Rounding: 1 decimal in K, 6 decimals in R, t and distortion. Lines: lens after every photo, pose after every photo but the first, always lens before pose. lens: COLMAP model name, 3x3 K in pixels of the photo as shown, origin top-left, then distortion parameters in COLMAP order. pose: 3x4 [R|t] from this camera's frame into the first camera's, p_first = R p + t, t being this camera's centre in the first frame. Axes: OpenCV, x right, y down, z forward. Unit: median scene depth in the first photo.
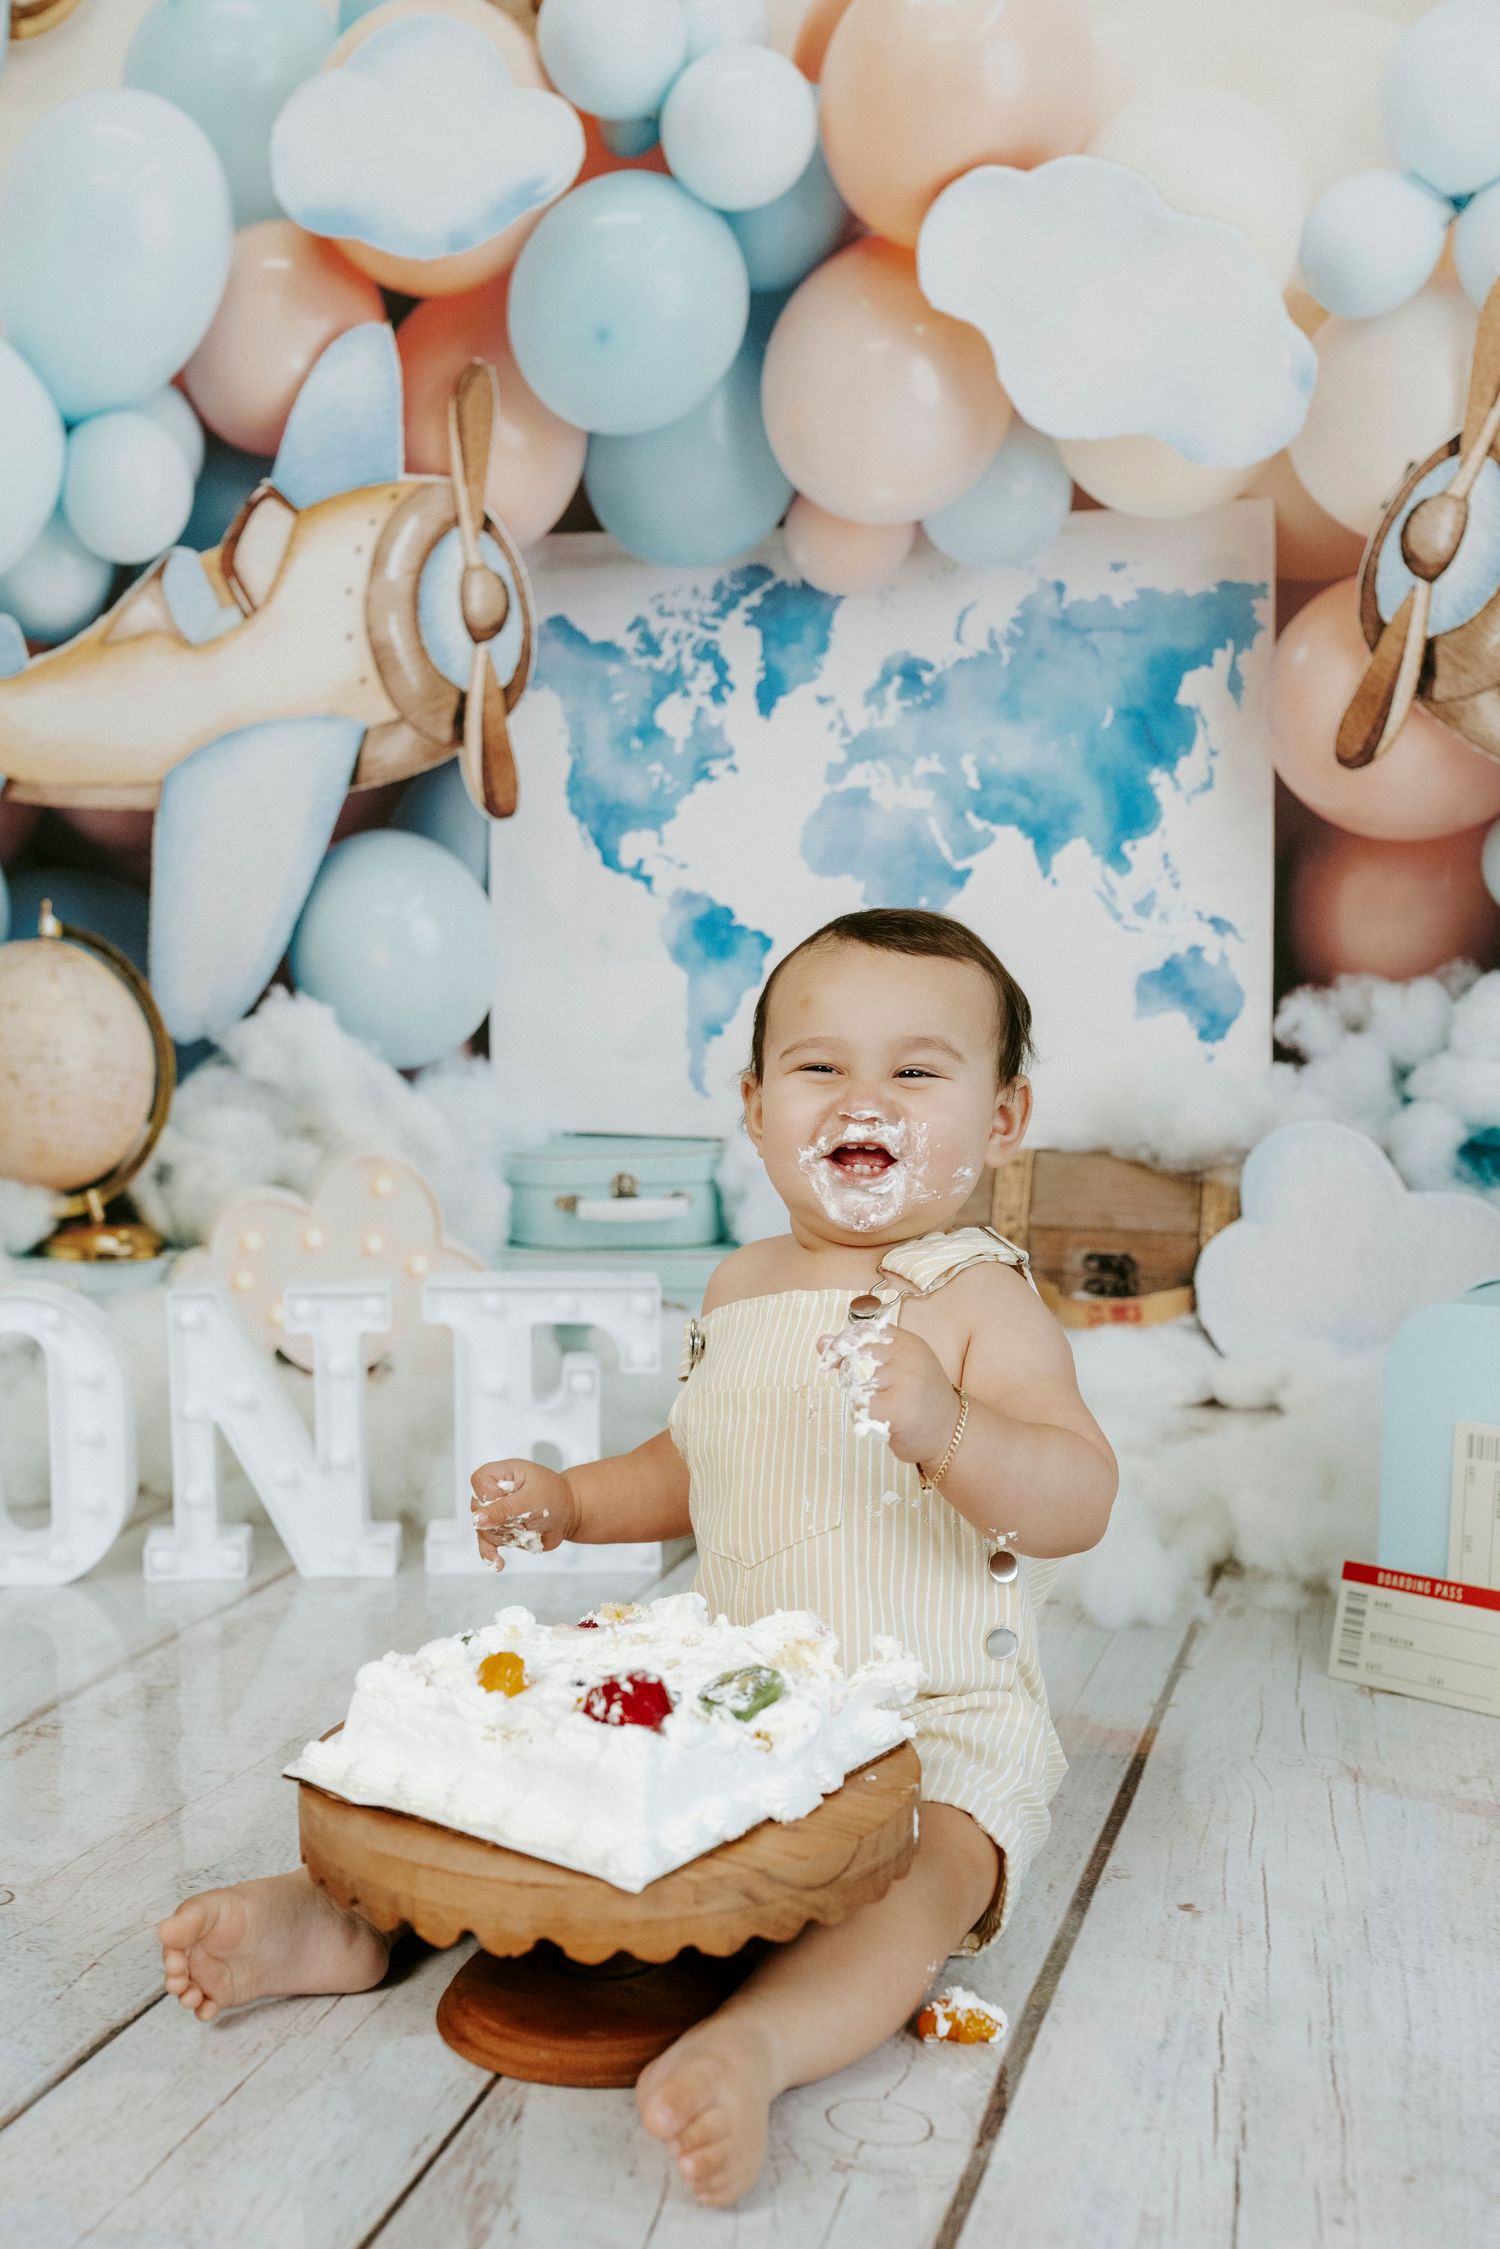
lens RADIAL K [[2468.2, 0, 743.7], [0, 2468.2, 1196.0], [0, 0, 1]] dist [-0.000583, 0.013212]
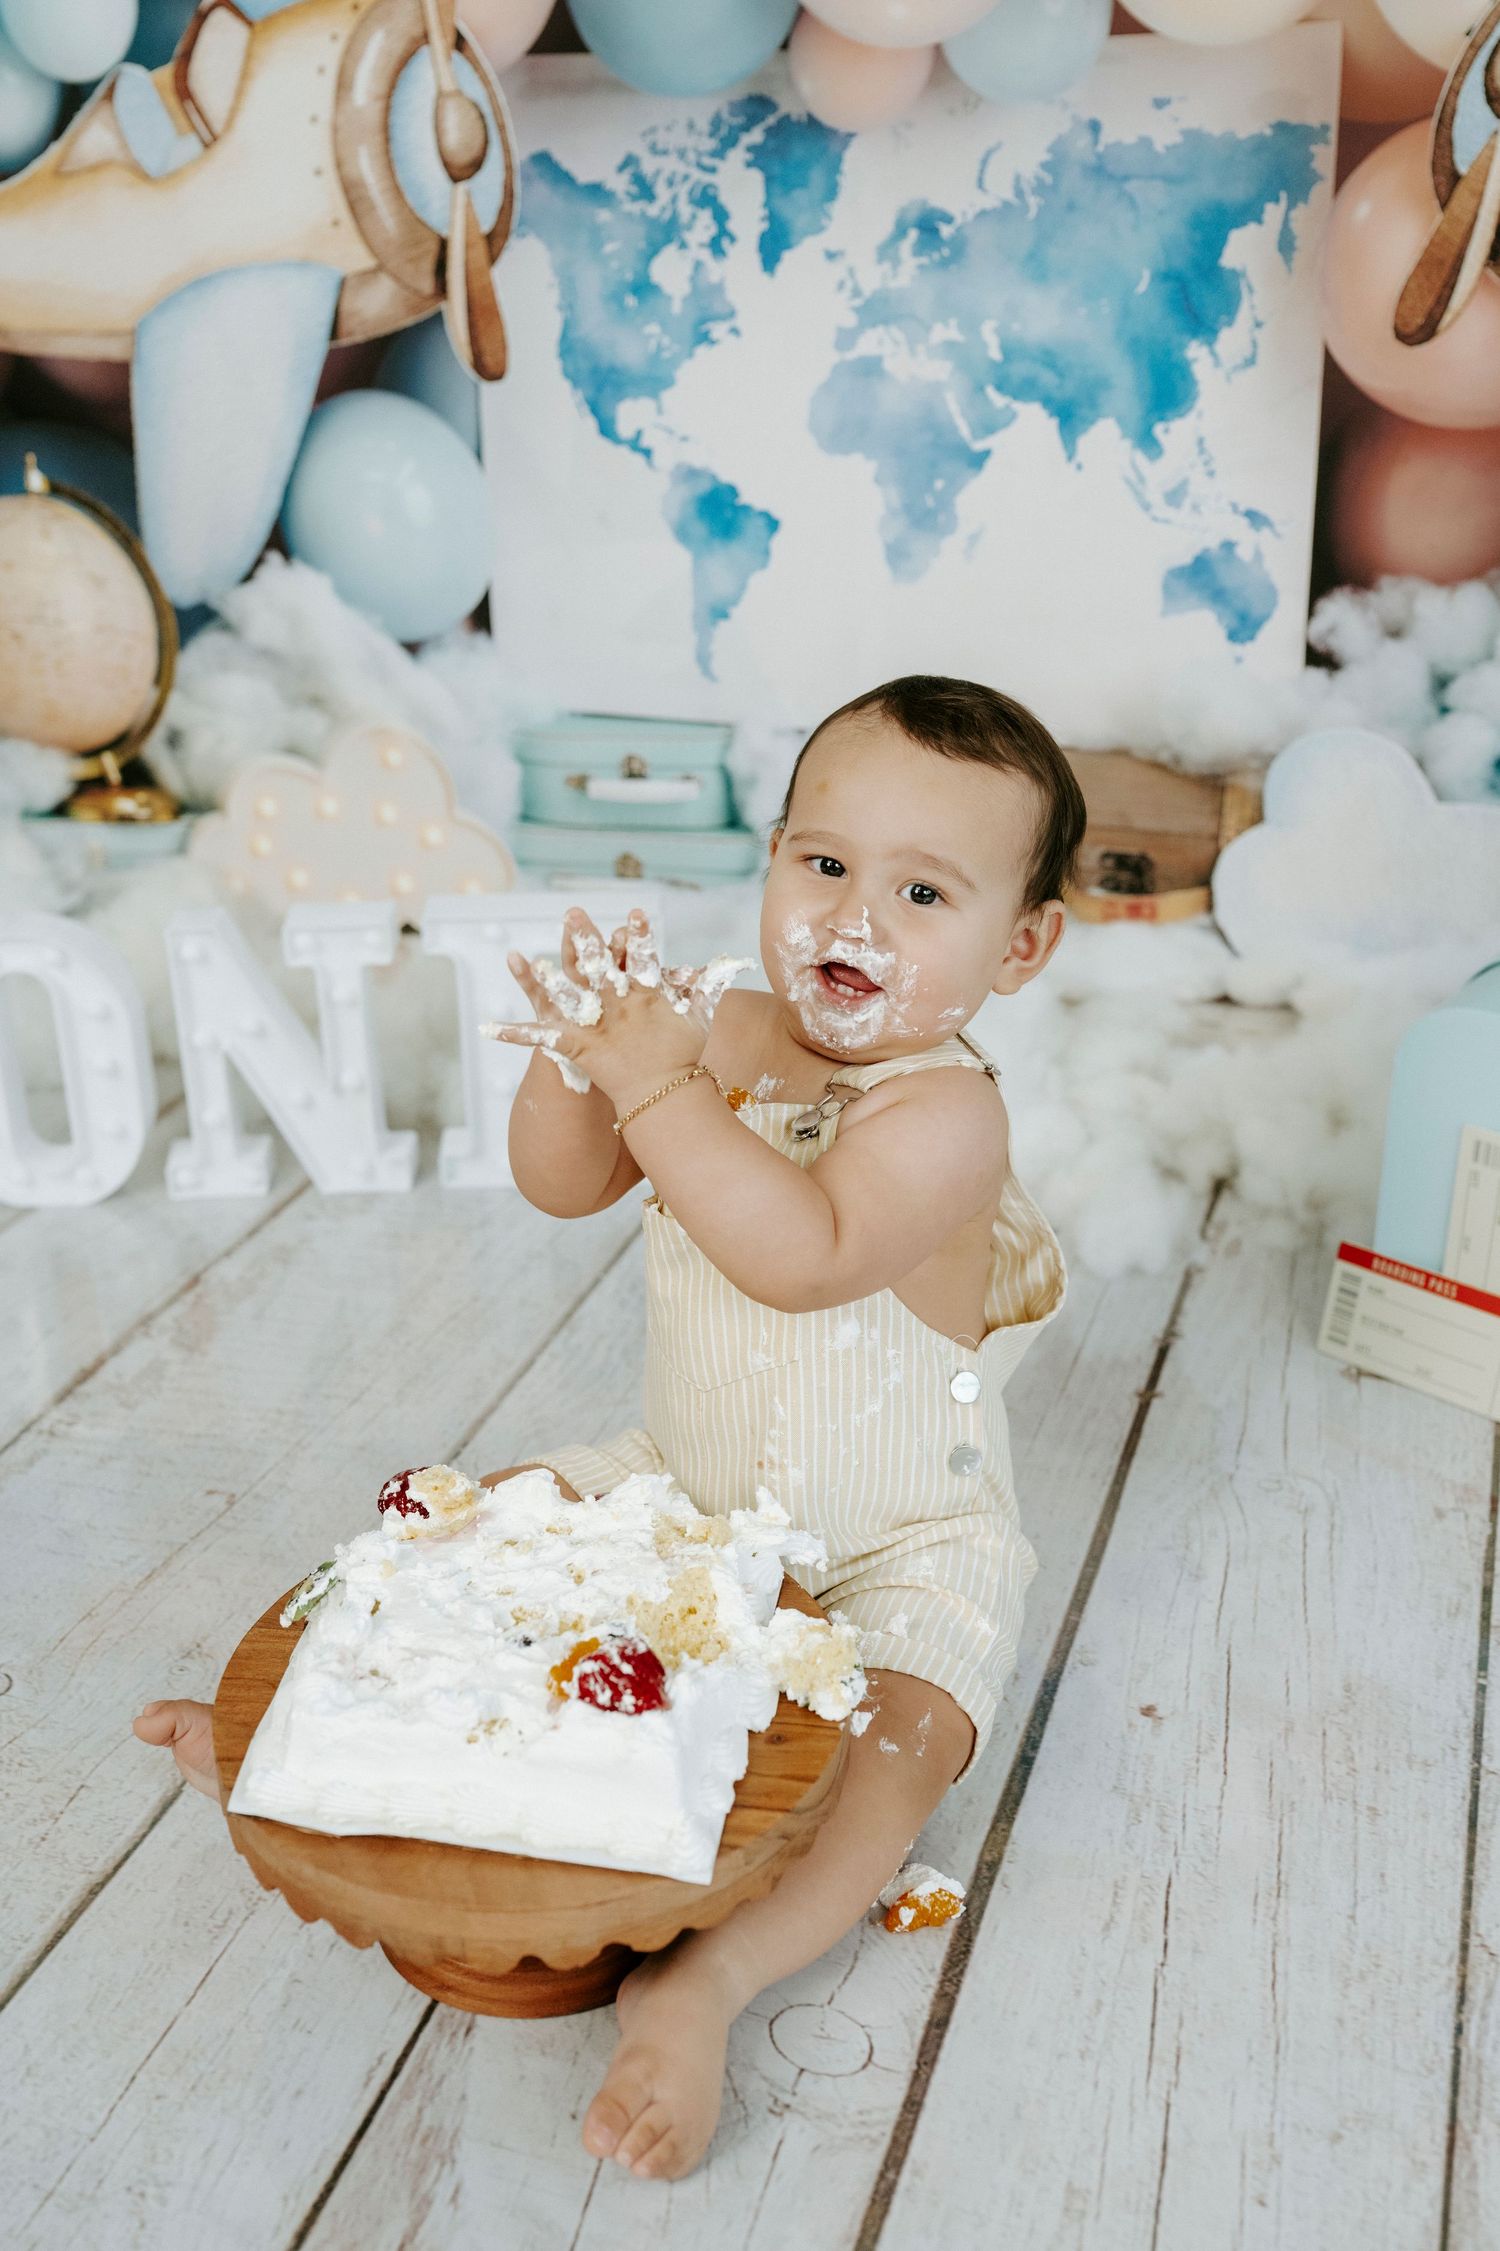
lens RADIAL K [[2259.2, 0, 737.9], [0, 2259.2, 1111.2], [0, 0, 1]] dist [-0.002449, 0.011076]
pose [[0.999198, -0.001579, -0.040003, 0.030520], [0.012896, 0.958659, 0.284265, -0.136209], [0.037901, -0.284553, 0.957911, 0.109606]]
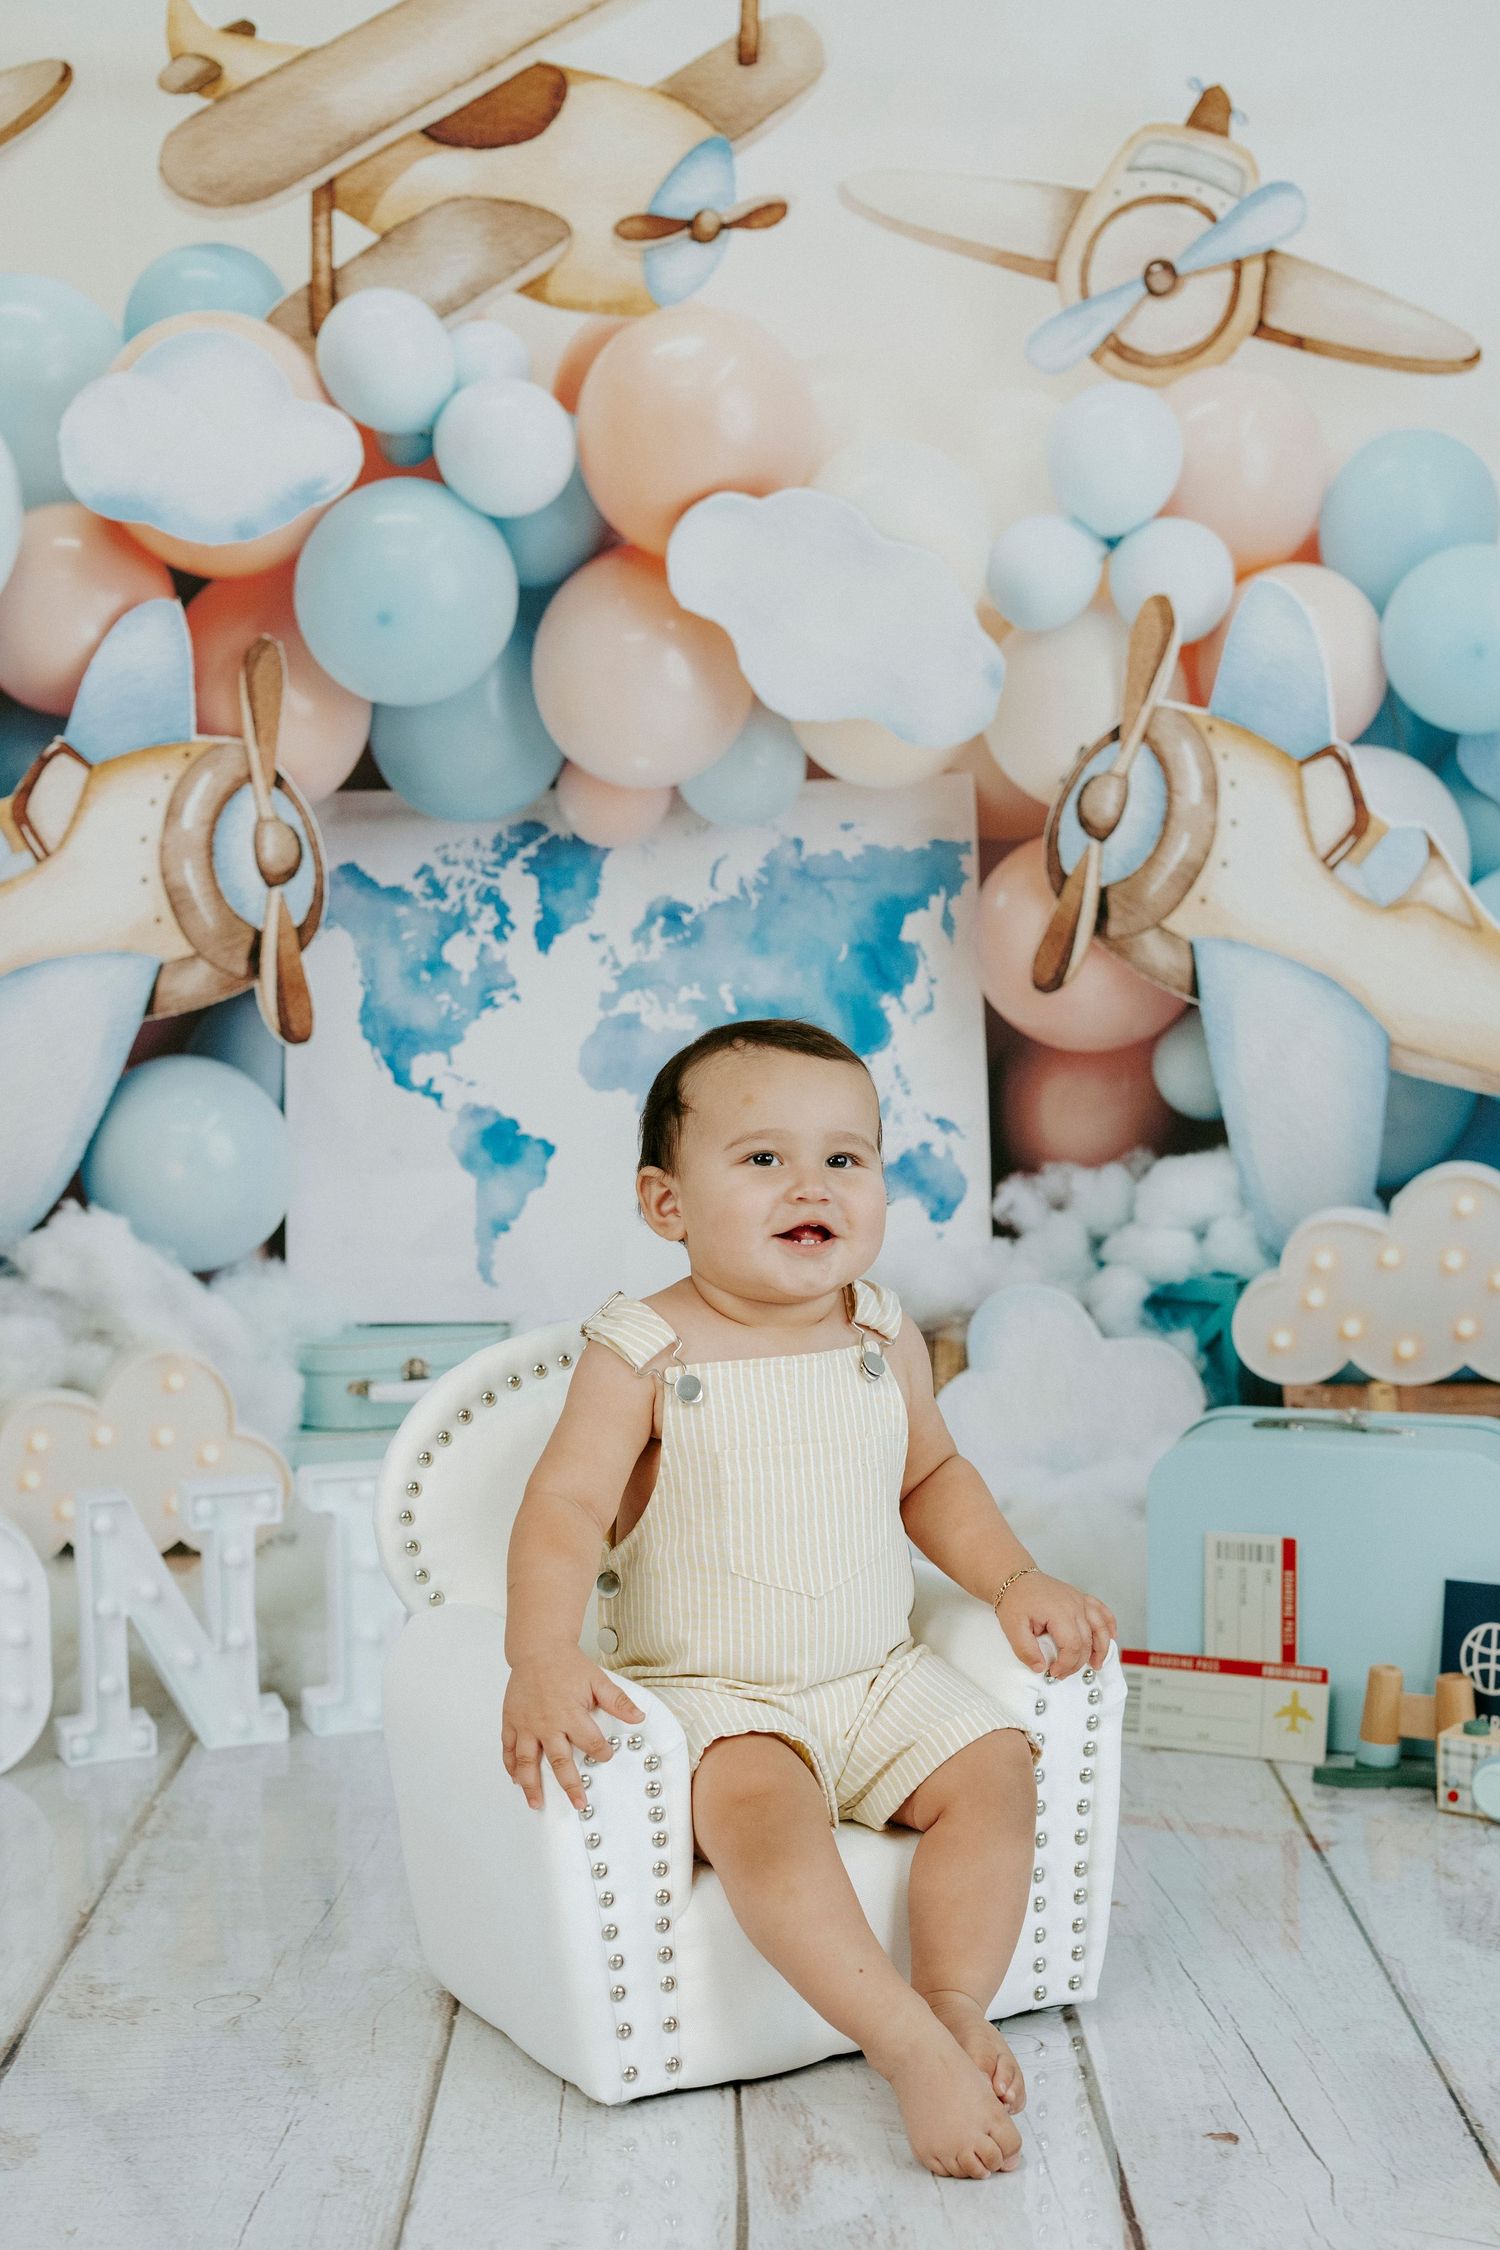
lens RADIAL K [[3261.1, 0, 703.0], [0, 3261.1, 1097.1], [0, 0, 1]] dist [0.014071, -0.130667]
pose [[0.961845, -0.041822, 0.270378, -0.333539], [0.052979, 0.998013, -0.034098, -0.073451], [-0.268415, 0.047122, 0.962150, -0.467185]]
